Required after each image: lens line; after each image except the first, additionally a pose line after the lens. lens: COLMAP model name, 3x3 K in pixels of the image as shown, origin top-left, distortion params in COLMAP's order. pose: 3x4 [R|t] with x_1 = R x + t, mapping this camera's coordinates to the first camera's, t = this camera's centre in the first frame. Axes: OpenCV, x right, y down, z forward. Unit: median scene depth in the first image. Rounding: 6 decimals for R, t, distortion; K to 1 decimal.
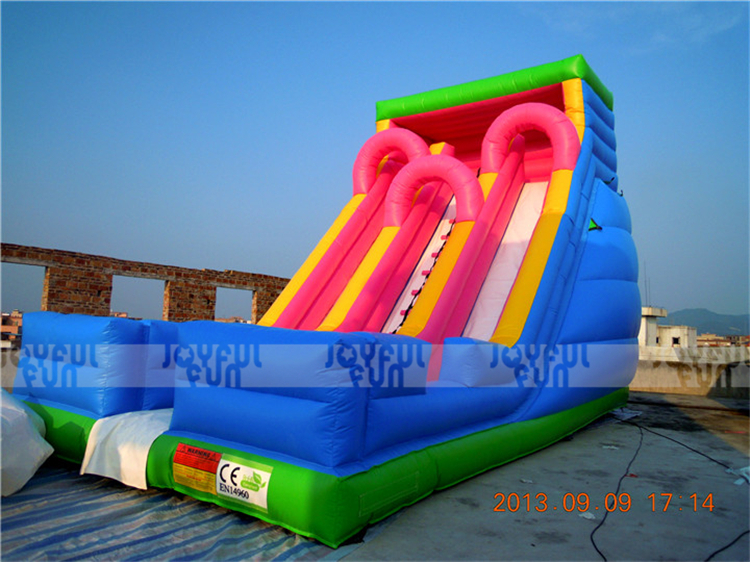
lens RADIAL K [[643.2, 0, 375.0], [0, 643.2, 281.0], [0, 0, 1]] dist [-0.160341, 0.001756]
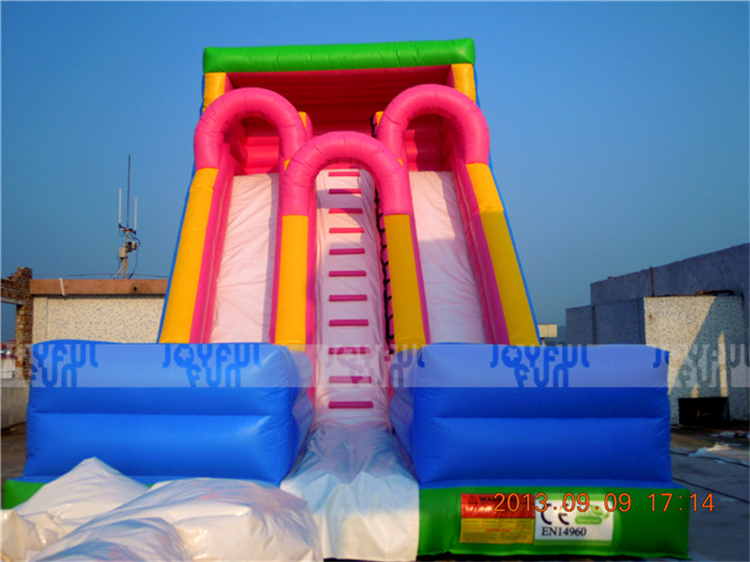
lens RADIAL K [[779.6, 0, 375.0], [0, 779.6, 281.0], [0, 0, 1]] dist [-0.021424, -0.010705]
pose [[0.806573, -0.008881, 0.591068, -1.069104], [-0.007138, 0.999668, 0.024761, -0.049652], [-0.591091, -0.024190, 0.806242, 0.259623]]
